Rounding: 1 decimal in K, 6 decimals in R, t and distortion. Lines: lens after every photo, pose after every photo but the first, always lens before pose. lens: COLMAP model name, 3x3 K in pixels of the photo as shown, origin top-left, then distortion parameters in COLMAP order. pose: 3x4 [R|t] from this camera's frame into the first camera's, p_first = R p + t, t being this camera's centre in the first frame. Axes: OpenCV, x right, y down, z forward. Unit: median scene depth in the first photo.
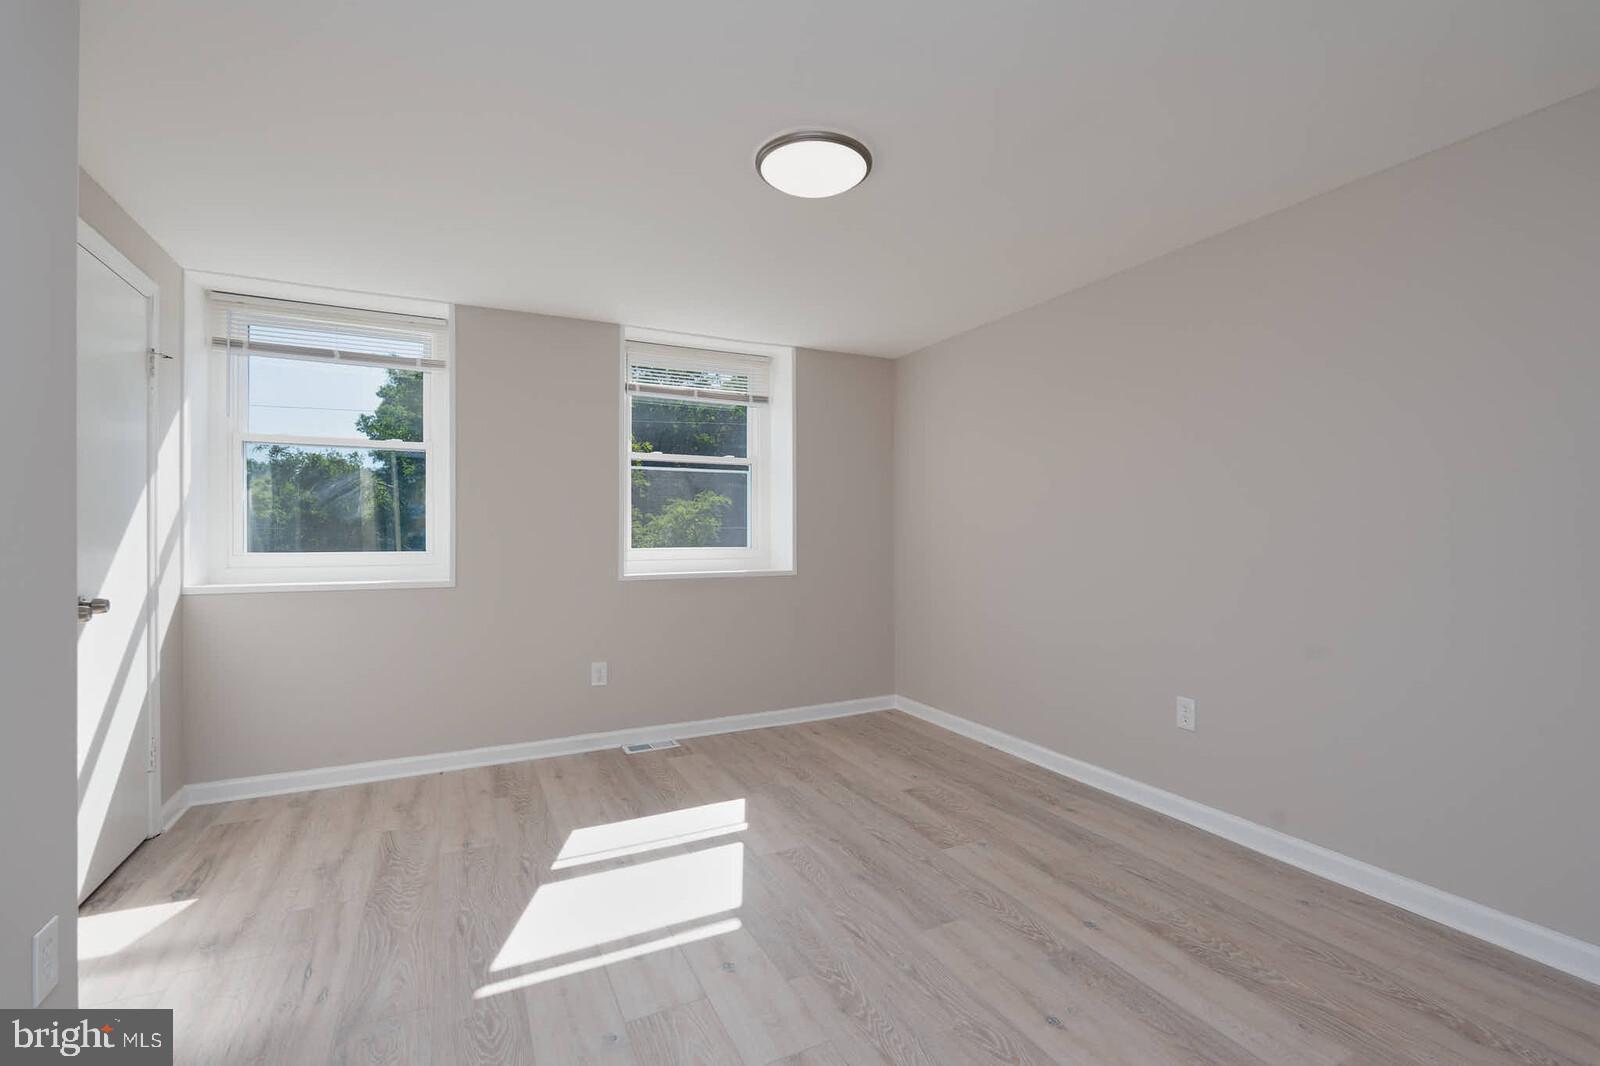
lens RADIAL K [[712.7, 0, 800.0], [0, 712.7, 528.3], [0, 0, 1]] dist [-0.001469, -0.000242]
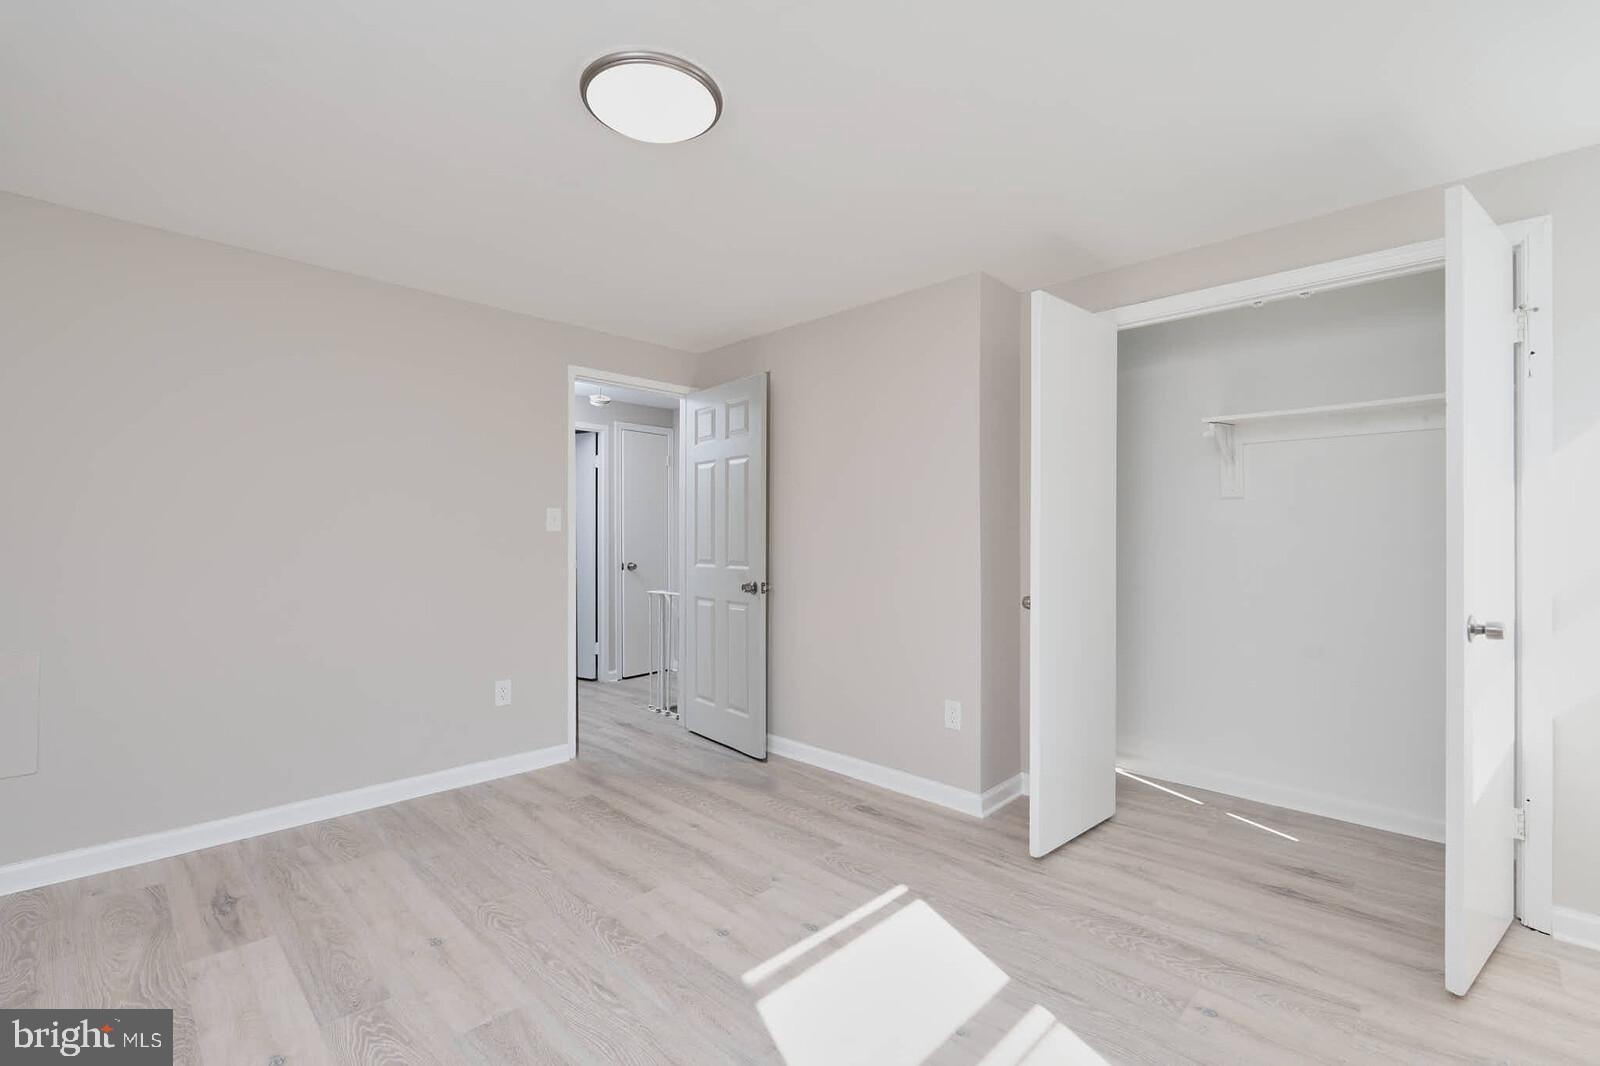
lens RADIAL K [[712.7, 0, 800.0], [0, 712.7, 528.3], [0, 0, 1]] dist [-0.001469, -0.000242]
pose [[-0.947488, -0.002394, -0.319783, 0.128395], [0.003155, 0.999853, -0.016835, 0.008926], [0.319776, -0.016960, -0.947341, 1.918925]]
